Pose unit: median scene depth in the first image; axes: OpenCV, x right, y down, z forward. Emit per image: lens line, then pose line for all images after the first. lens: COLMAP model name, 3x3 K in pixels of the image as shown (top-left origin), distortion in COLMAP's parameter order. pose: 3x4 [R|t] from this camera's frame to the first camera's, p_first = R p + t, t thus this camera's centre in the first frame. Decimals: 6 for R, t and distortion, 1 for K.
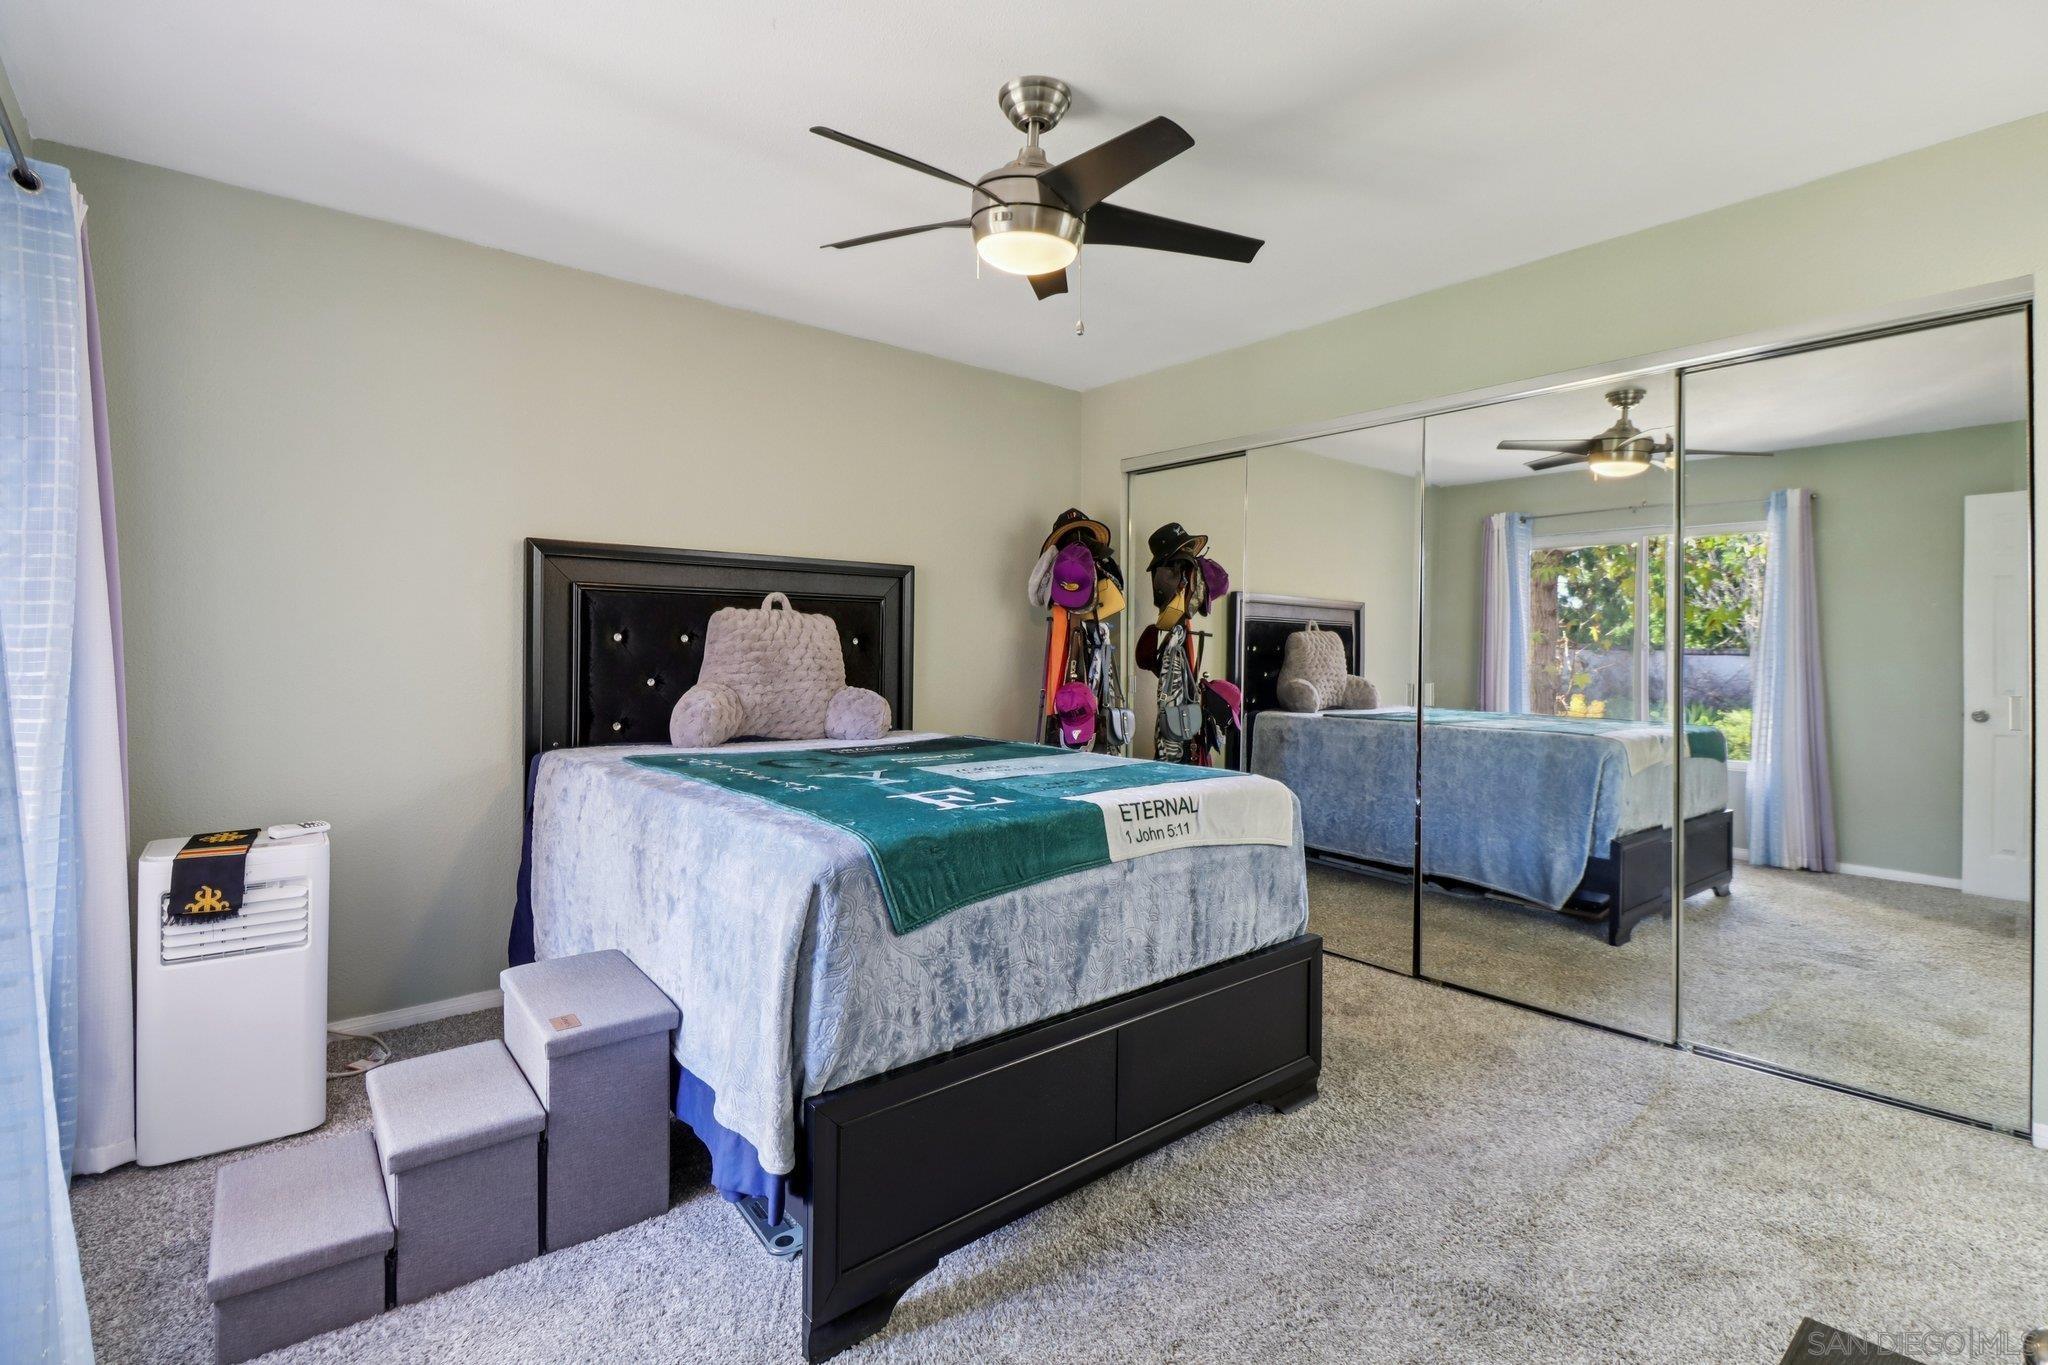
lens RADIAL K [[958.6, 0, 1051.1], [0, 958.6, 645.9], [0, 0, 1]] dist [-0.001251, -0.000287]
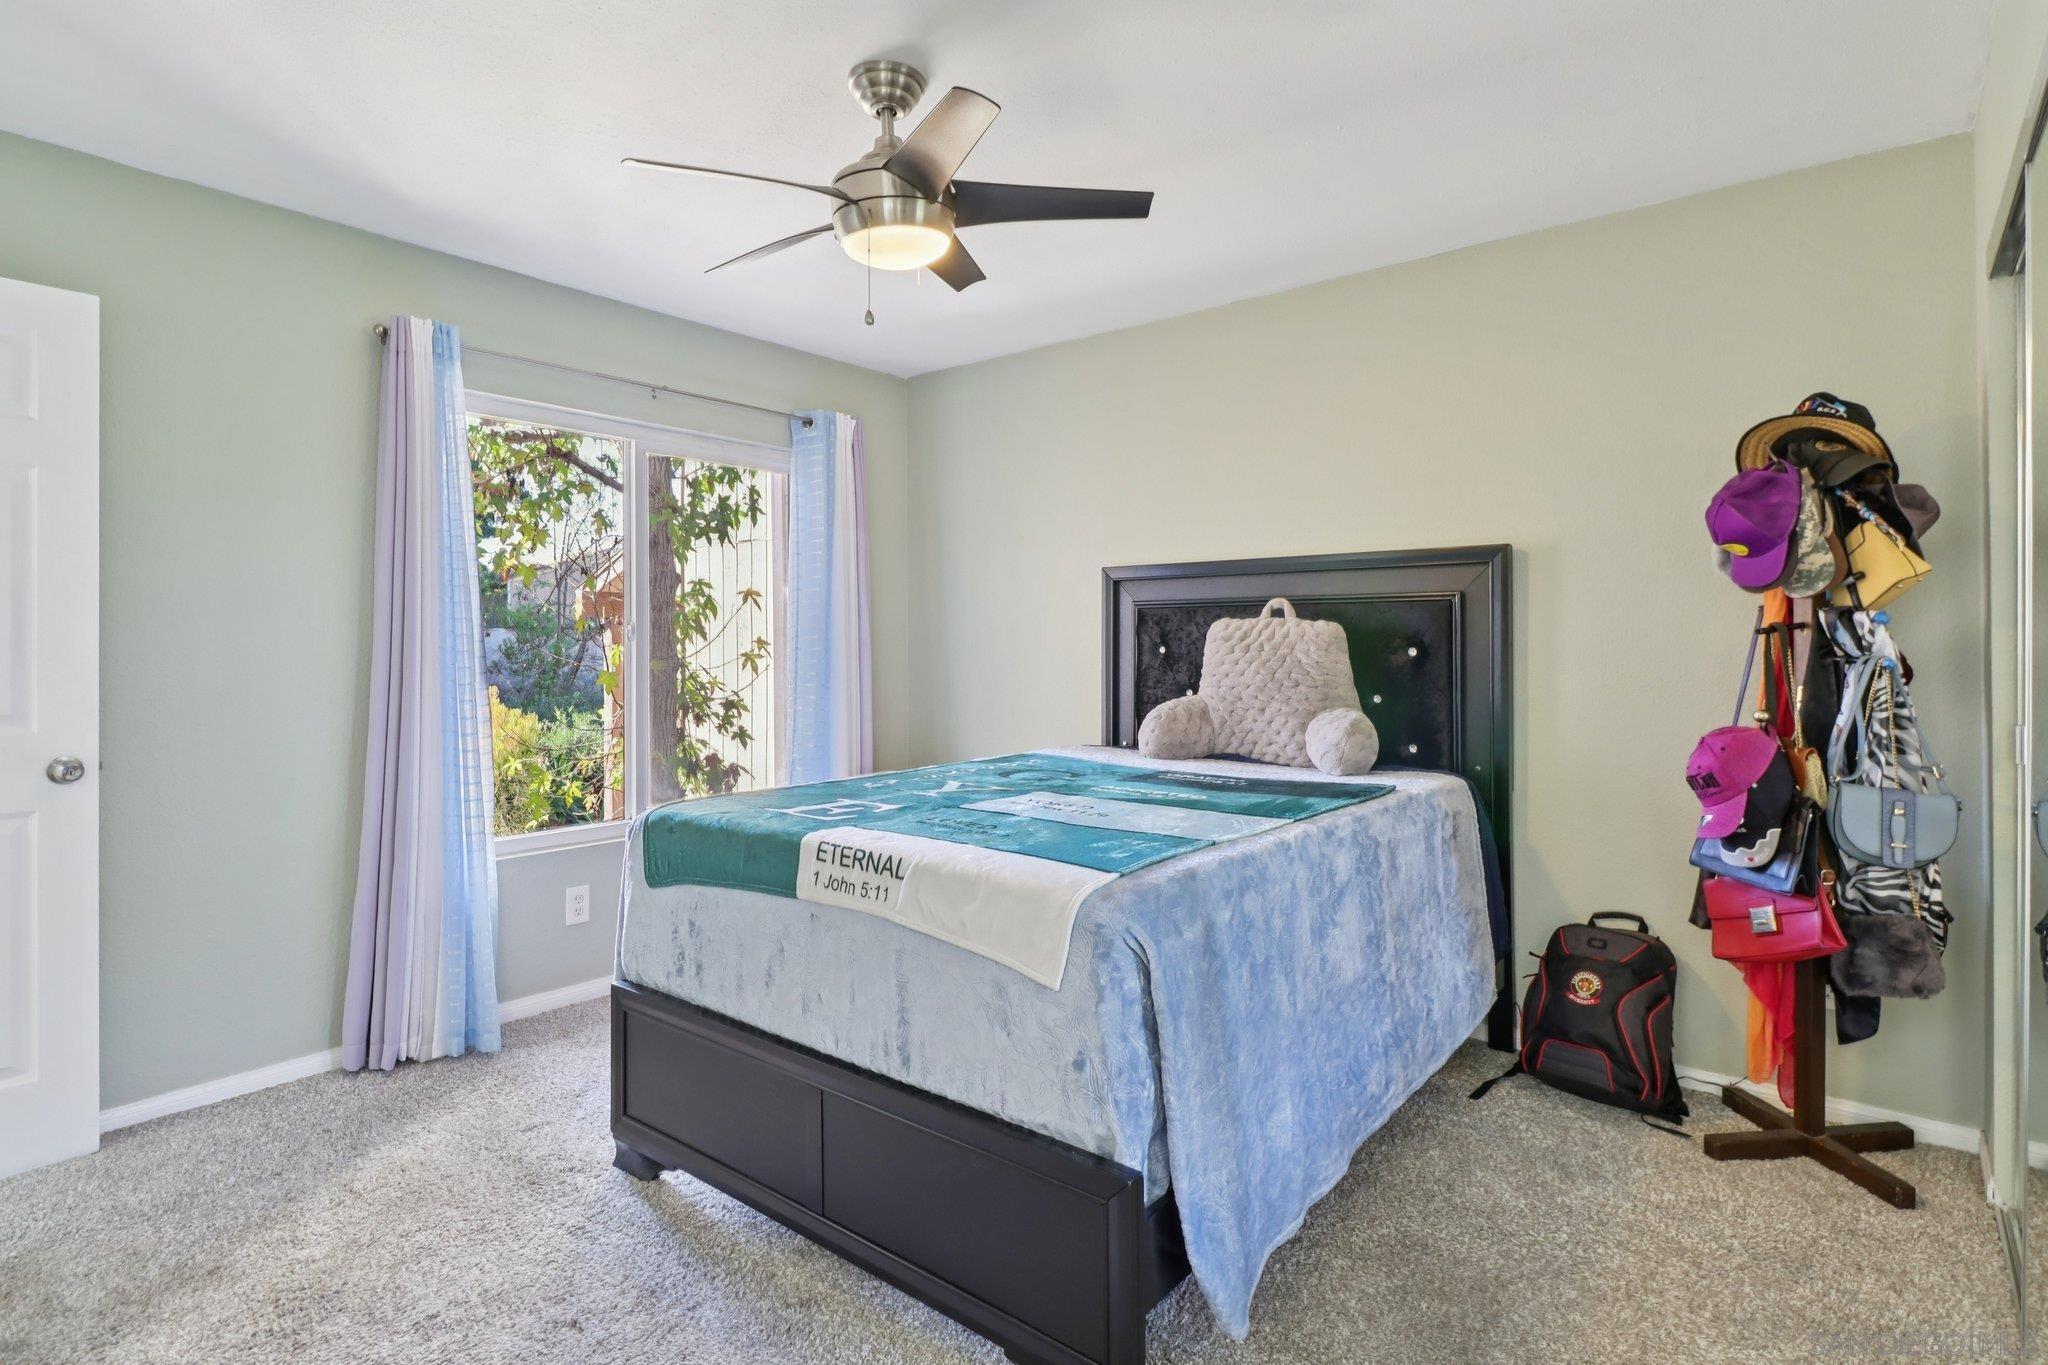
lens RADIAL K [[1040.9, 0, 1021.1], [0, 1040.9, 644.9], [0, 0, 1]] dist [0.019259, 0.000100]
pose [[0.180914, -0.005286, -0.983485, 0.808521], [0.006283, 0.999971, -0.004219, -0.012265], [0.983479, -0.005416, 0.180942, 0.751473]]
